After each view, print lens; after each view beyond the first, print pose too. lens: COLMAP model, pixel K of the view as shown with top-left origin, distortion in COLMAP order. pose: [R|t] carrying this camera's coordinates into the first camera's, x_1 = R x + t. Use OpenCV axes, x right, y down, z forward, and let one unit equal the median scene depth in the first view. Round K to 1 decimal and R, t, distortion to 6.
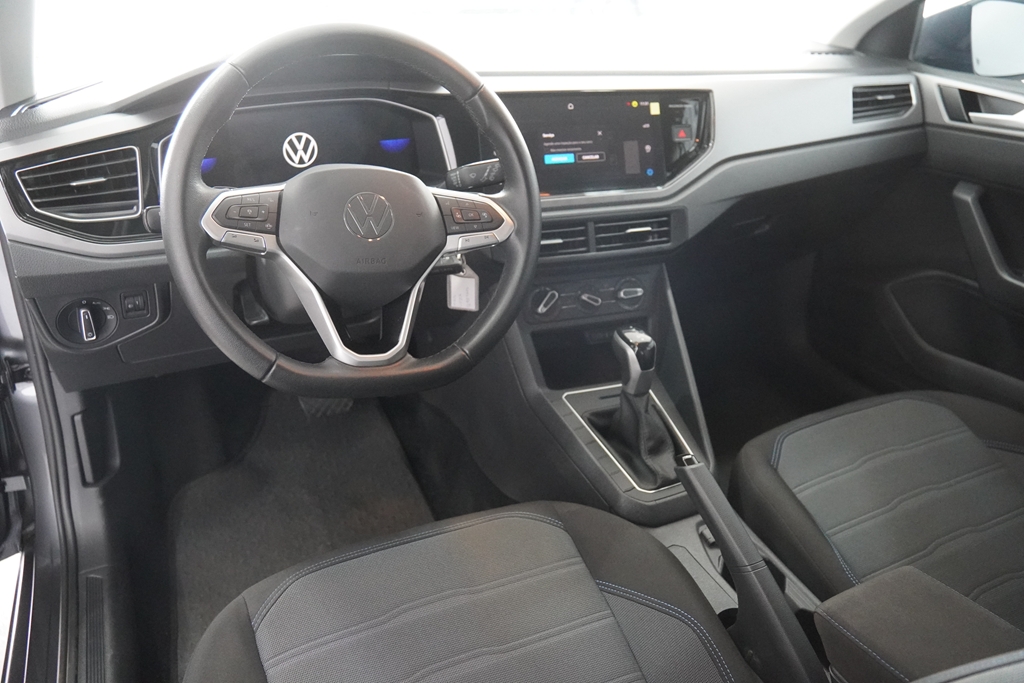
lens RADIAL K [[811.8, 0, 482.3], [0, 811.8, 323.7], [0, 0, 1]] dist [-0.099023, 0.077400]
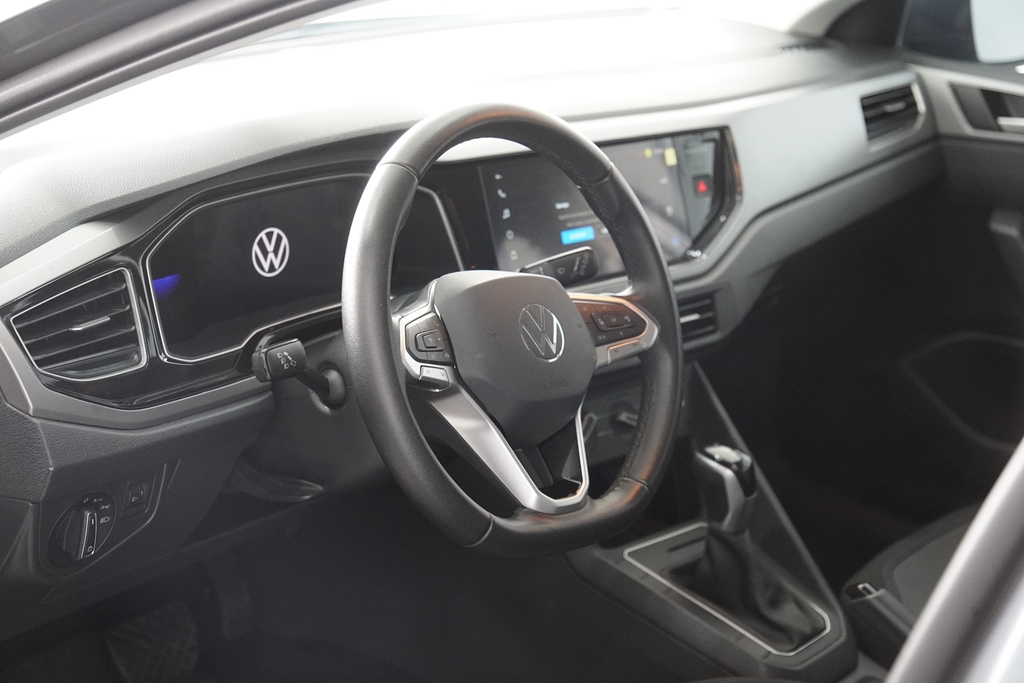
lens RADIAL K [[1784.4, 0, 512.9], [0, 1784.4, 339.8], [0, 0, 1]] dist [0.384716, 0.000000]
pose [[0.907710, -0.101693, 0.407088, -0.641759], [0.144171, 0.986708, -0.074982, 0.005572], [-0.394052, 0.126752, 0.910306, -0.464155]]
